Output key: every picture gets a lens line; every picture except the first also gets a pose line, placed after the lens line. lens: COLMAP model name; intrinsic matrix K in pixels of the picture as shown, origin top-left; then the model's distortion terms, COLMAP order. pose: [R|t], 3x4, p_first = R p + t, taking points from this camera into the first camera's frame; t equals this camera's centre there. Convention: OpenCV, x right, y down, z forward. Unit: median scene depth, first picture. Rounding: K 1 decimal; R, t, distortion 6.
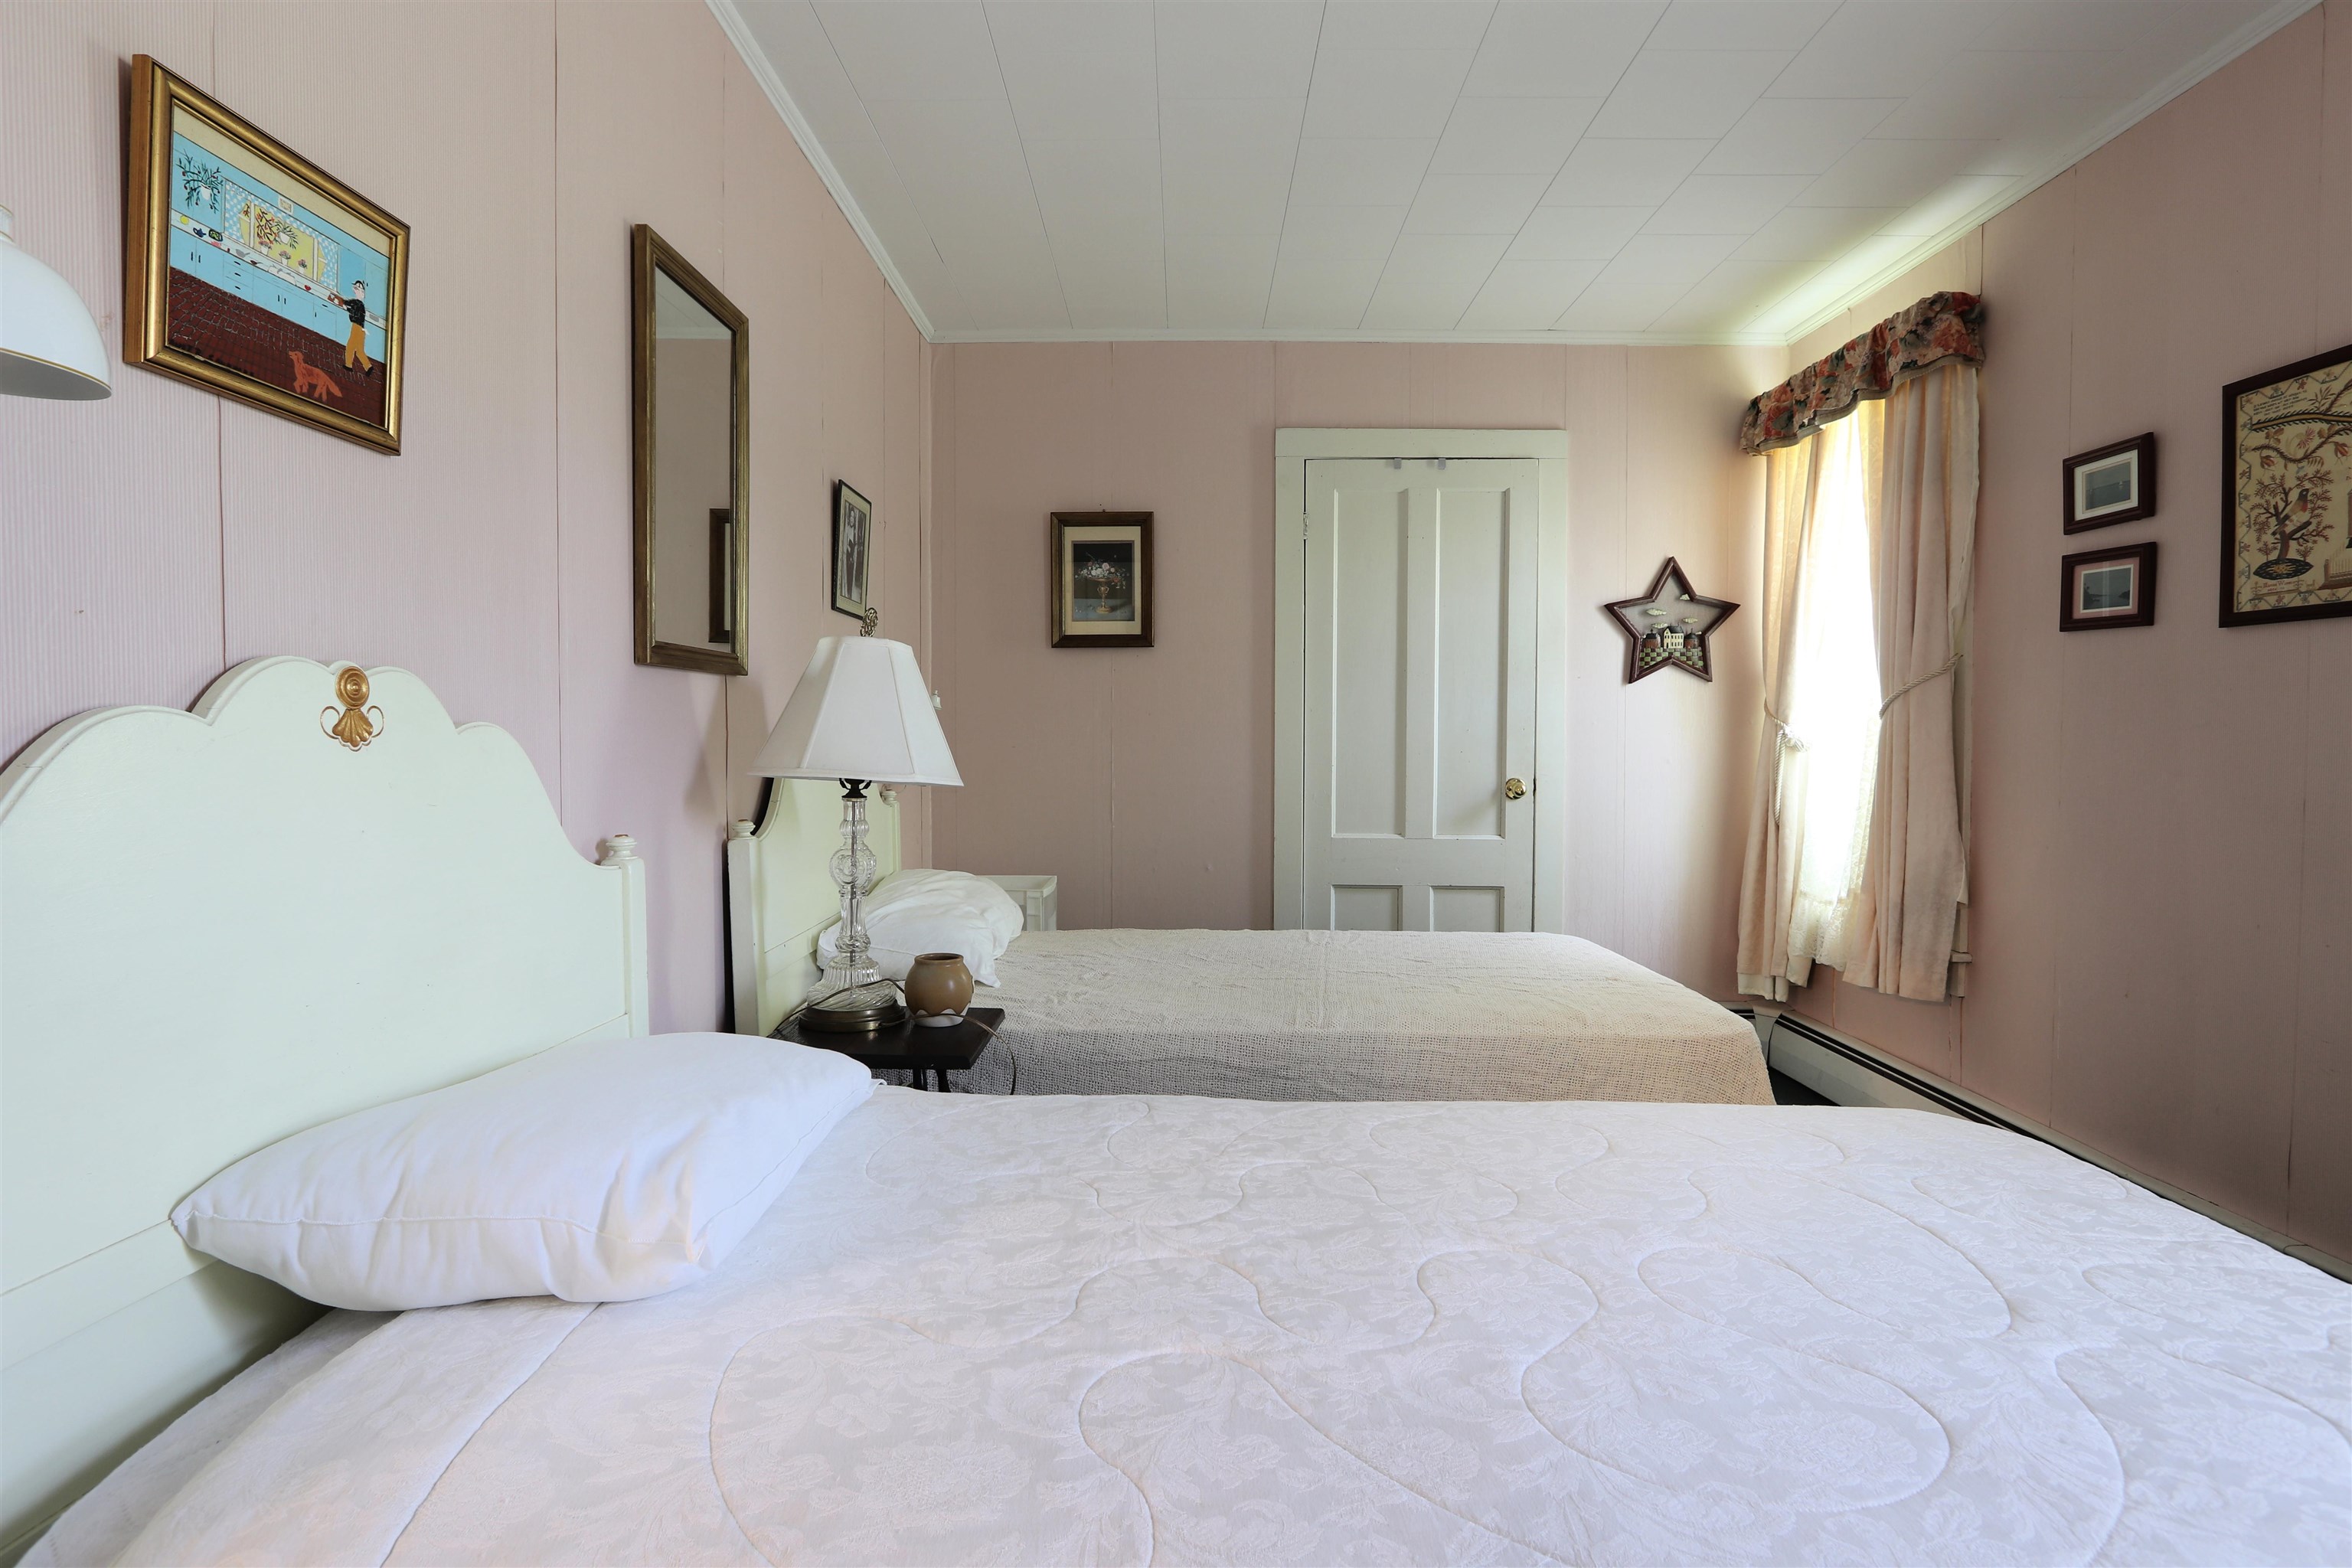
lens RADIAL K [[1087.3, 0, 1184.9], [0, 1087.3, 767.9], [0, 0, 1]] dist [-0.015949, 0.001999]
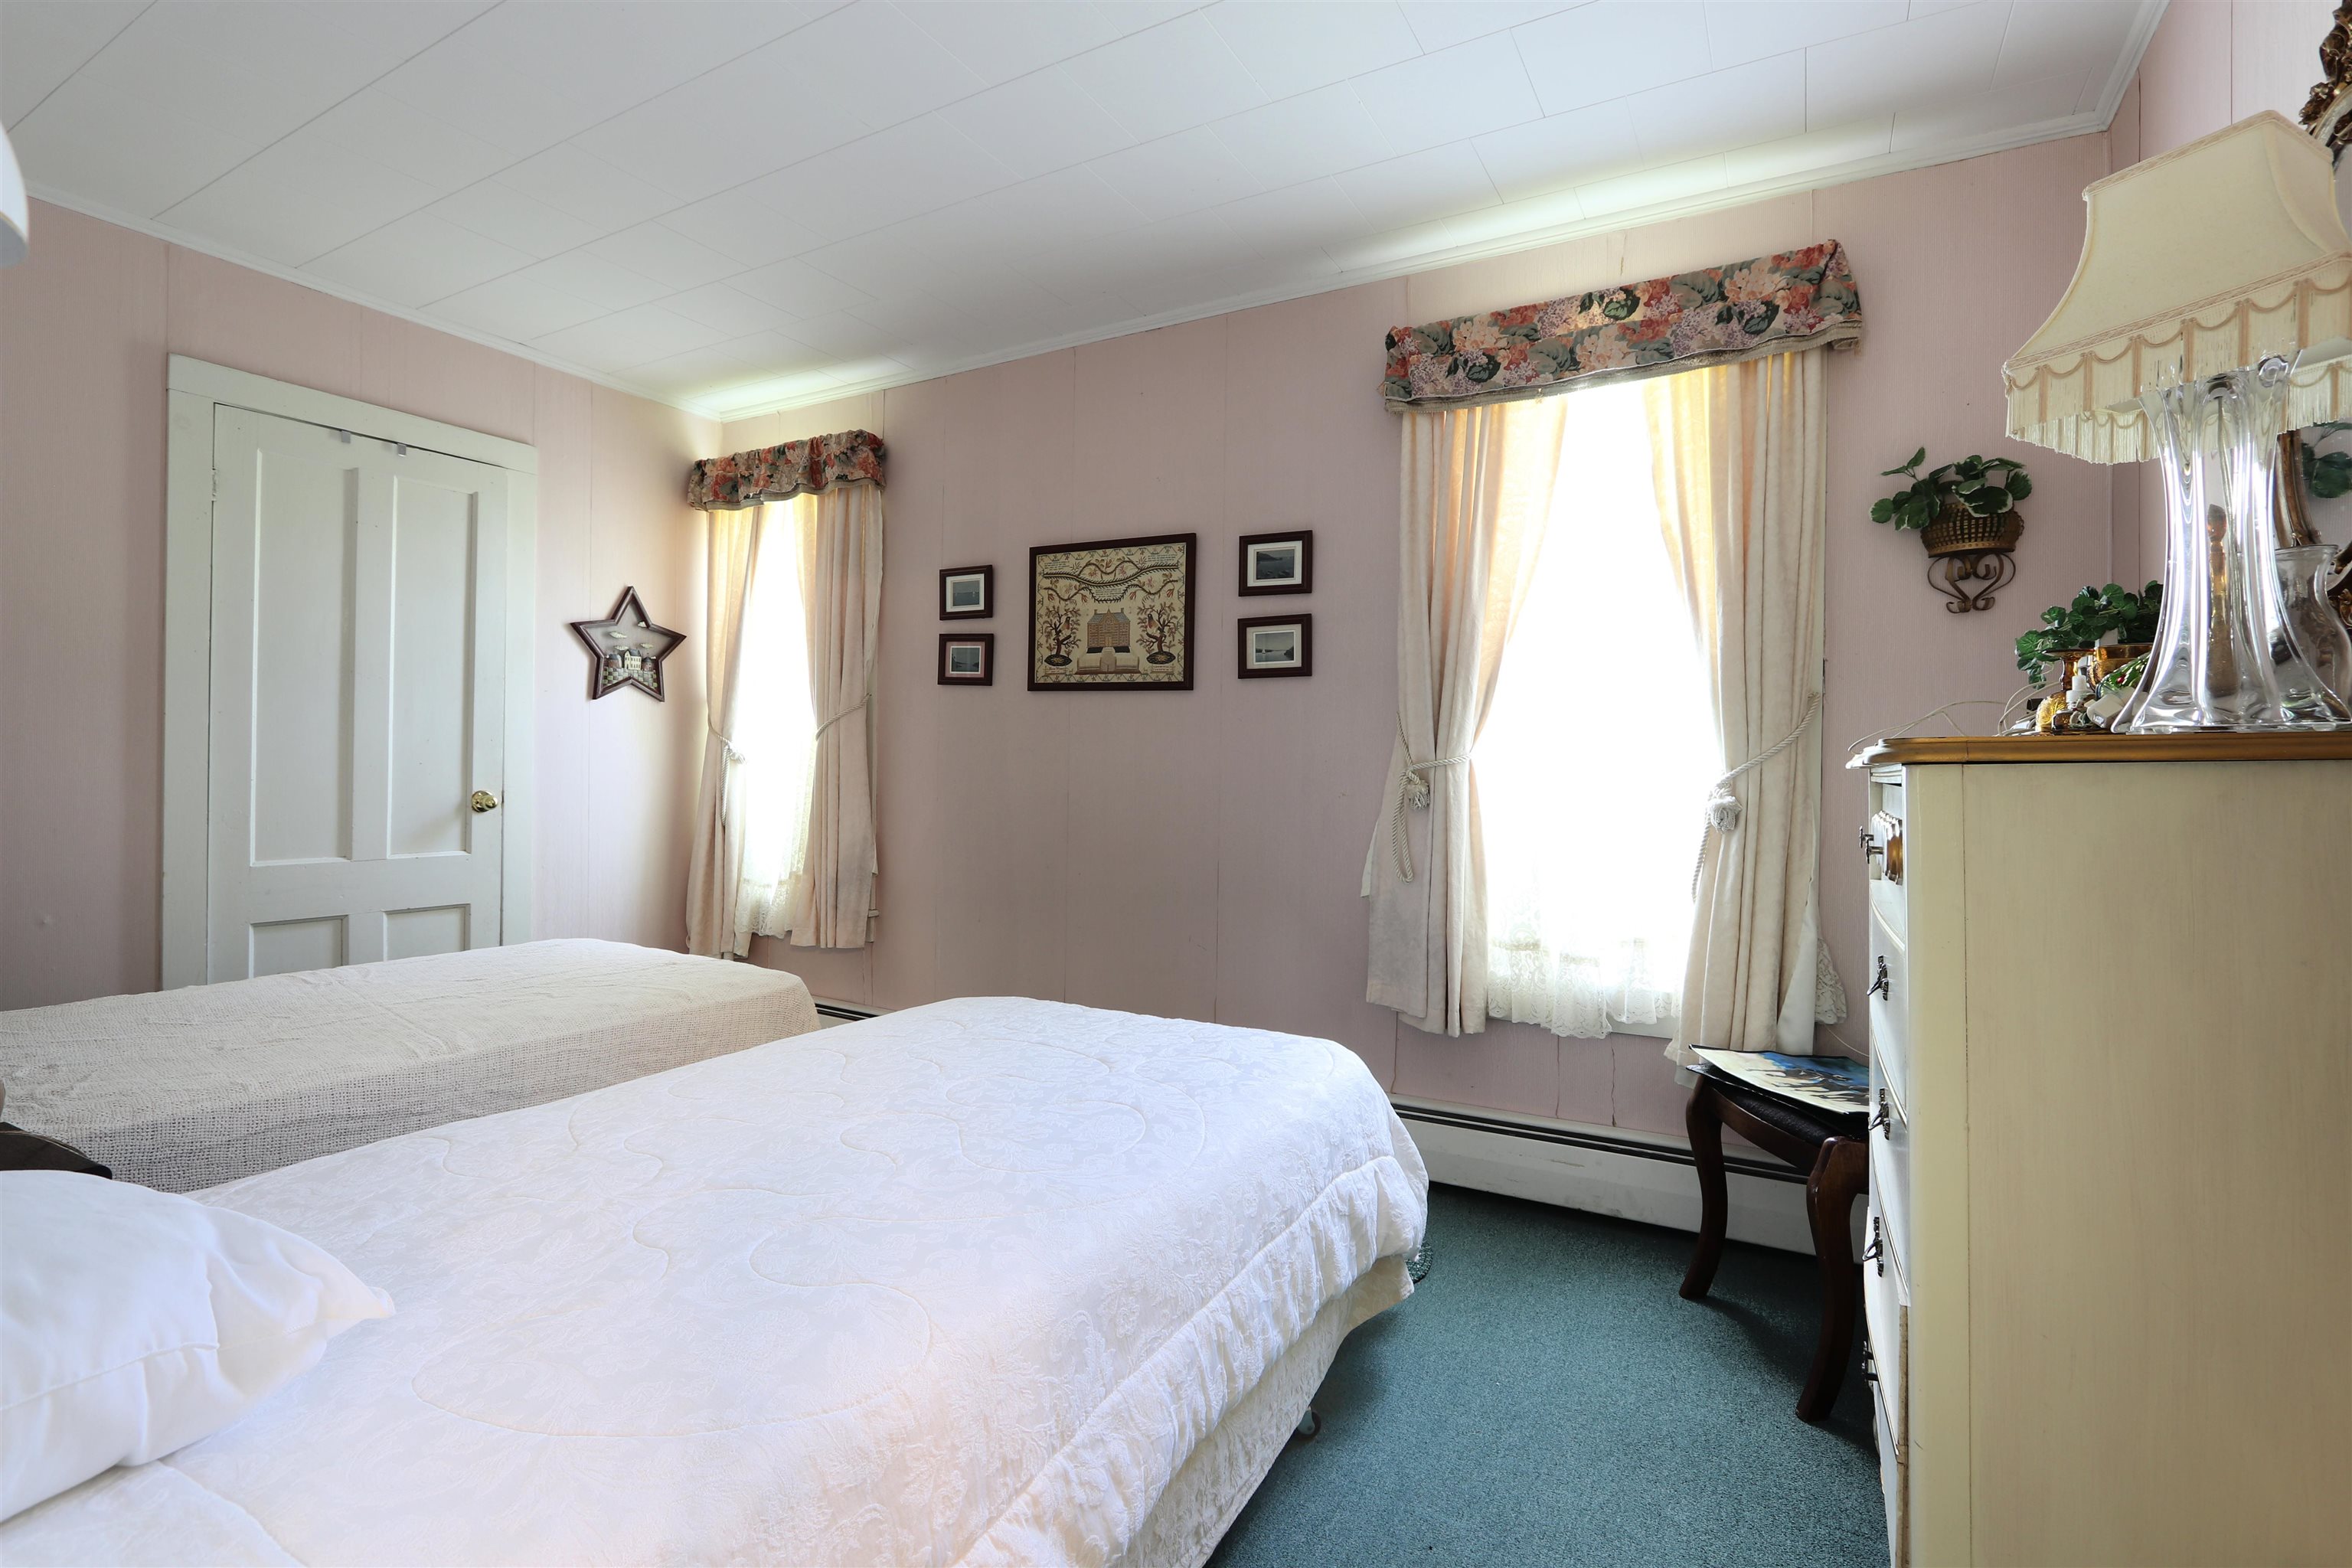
lens RADIAL K [[1087.3, 0, 1173.2], [0, 1087.3, 772.1], [0, 0, 1]] dist [-0.015949, 0.001999]
pose [[0.487105, -0.005368, 0.873327, -0.300239], [0.009326, 0.999956, 0.000945, -0.002786], [-0.873294, 0.007684, 0.487134, -0.017018]]
